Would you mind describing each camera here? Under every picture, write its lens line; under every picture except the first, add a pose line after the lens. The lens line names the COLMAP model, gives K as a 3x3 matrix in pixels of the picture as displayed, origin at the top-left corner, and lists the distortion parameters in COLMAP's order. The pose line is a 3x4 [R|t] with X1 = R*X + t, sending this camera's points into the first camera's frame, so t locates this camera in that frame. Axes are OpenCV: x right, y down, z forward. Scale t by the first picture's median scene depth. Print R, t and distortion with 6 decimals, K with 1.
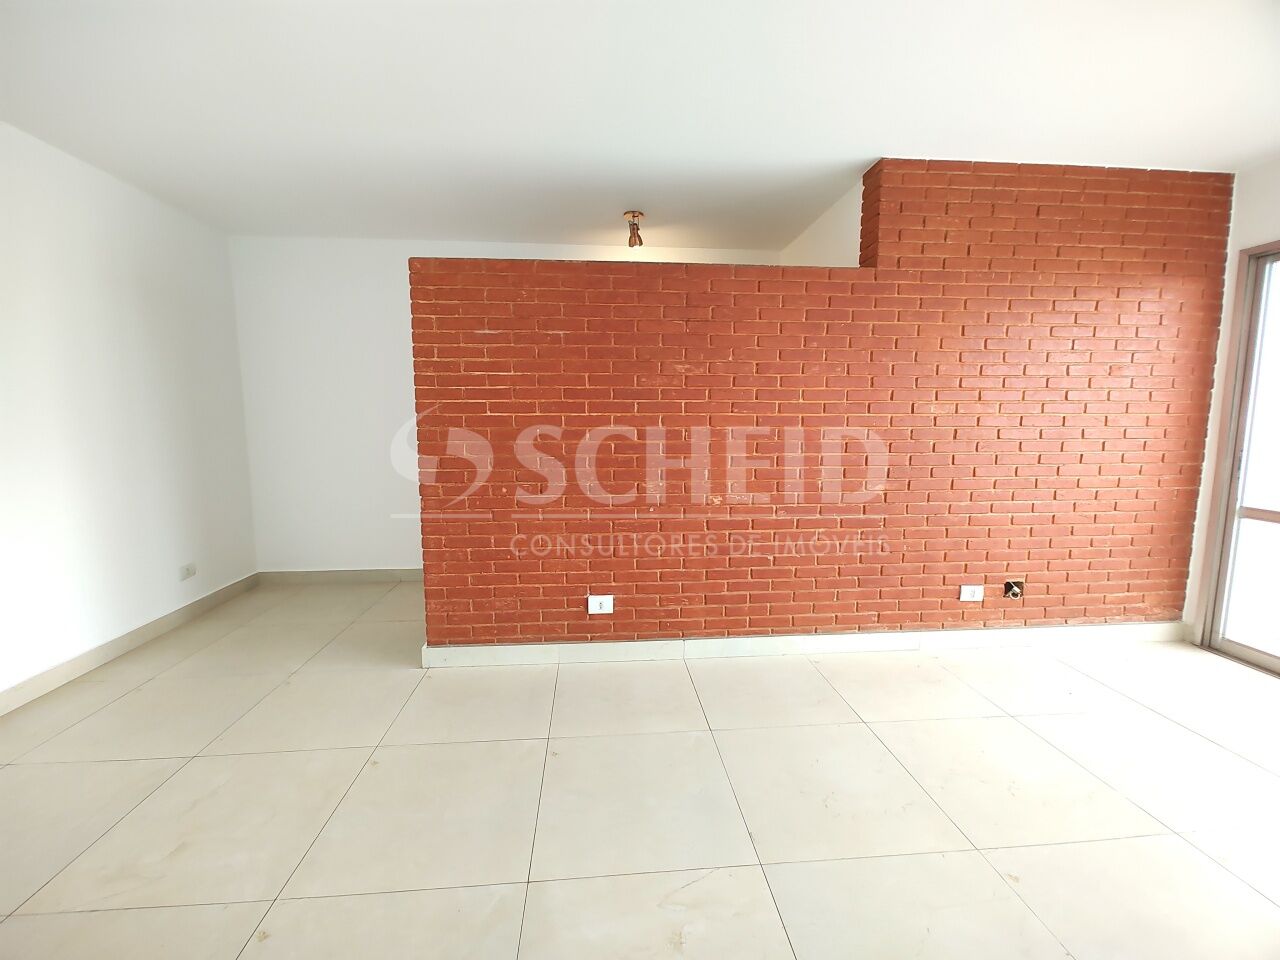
lens RADIAL K [[522.4, 0, 640.0], [0, 522.4, 480.0], [0, 0, 1]] dist [-0.033998, 0.000149]
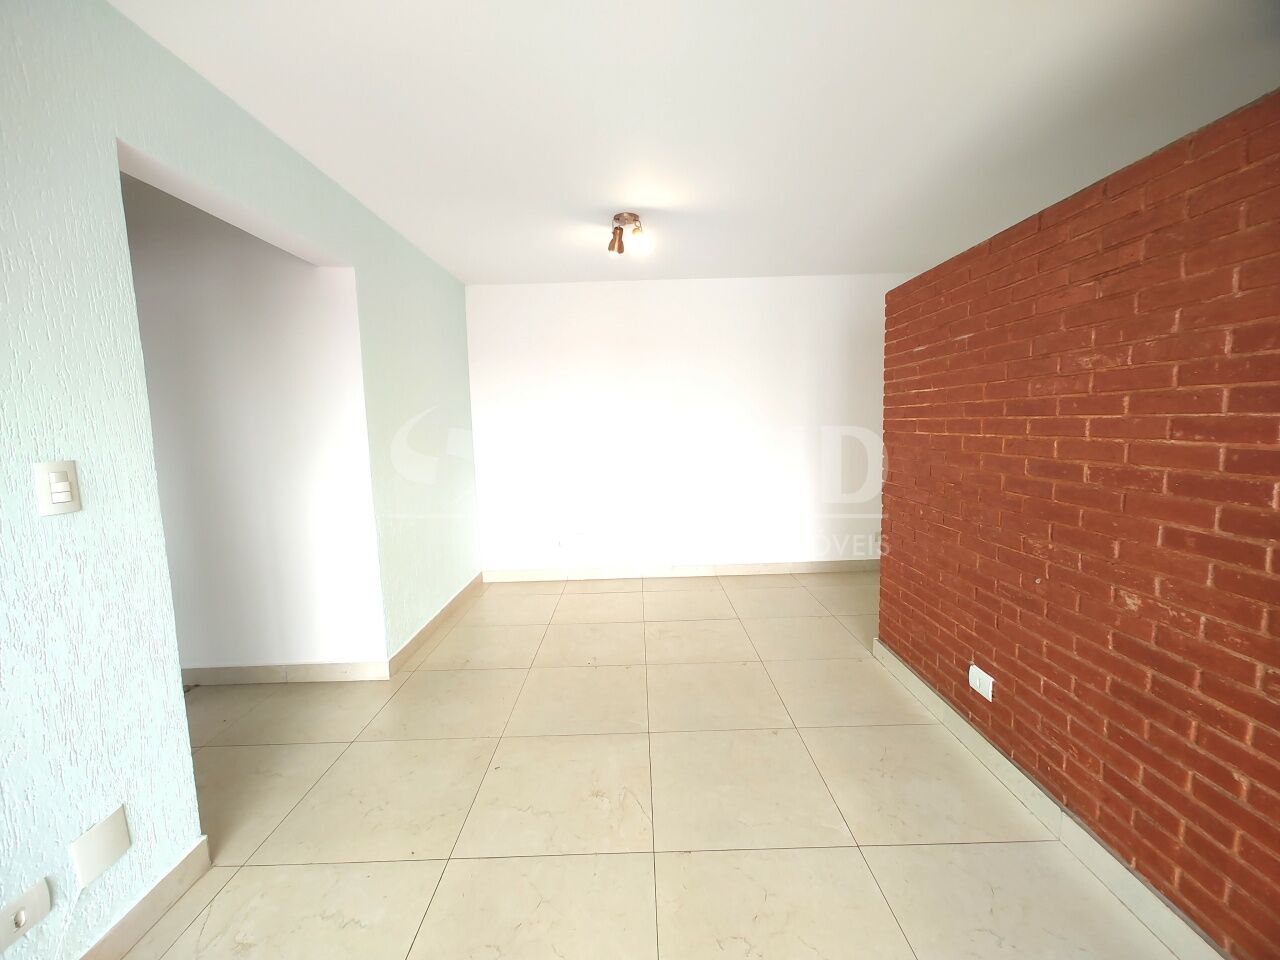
lens RADIAL K [[524.7, 0, 640.0], [0, 524.7, 480.0], [0, 0, 1]] dist [0.028661, -0.012914]
pose [[-0.076357, 0.110557, -0.990932, 0.724473], [-0.091785, 0.988835, 0.117396, -0.103866], [0.992847, 0.099917, -0.065357, 0.538399]]
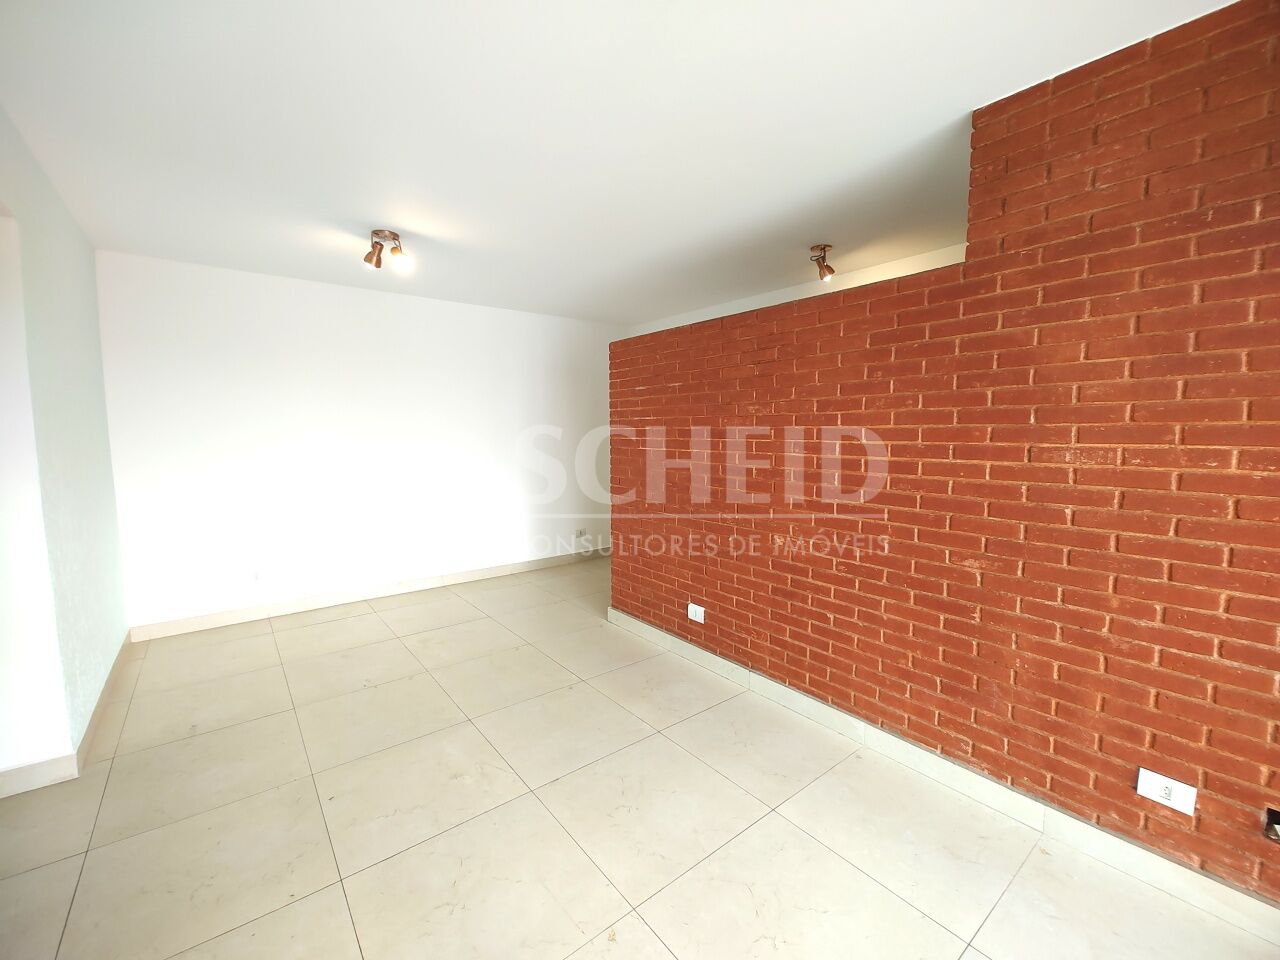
lens RADIAL K [[531.3, 0, 640.3], [0, 531.3, 476.6], [0, 0, 1]] dist [-0.024266, 0.000234]
pose [[0.555122, 0.070934, -0.828739, 0.837683], [-0.097256, 0.995058, 0.020024, -0.077445], [0.826063, 0.069484, 0.559278, 0.221461]]
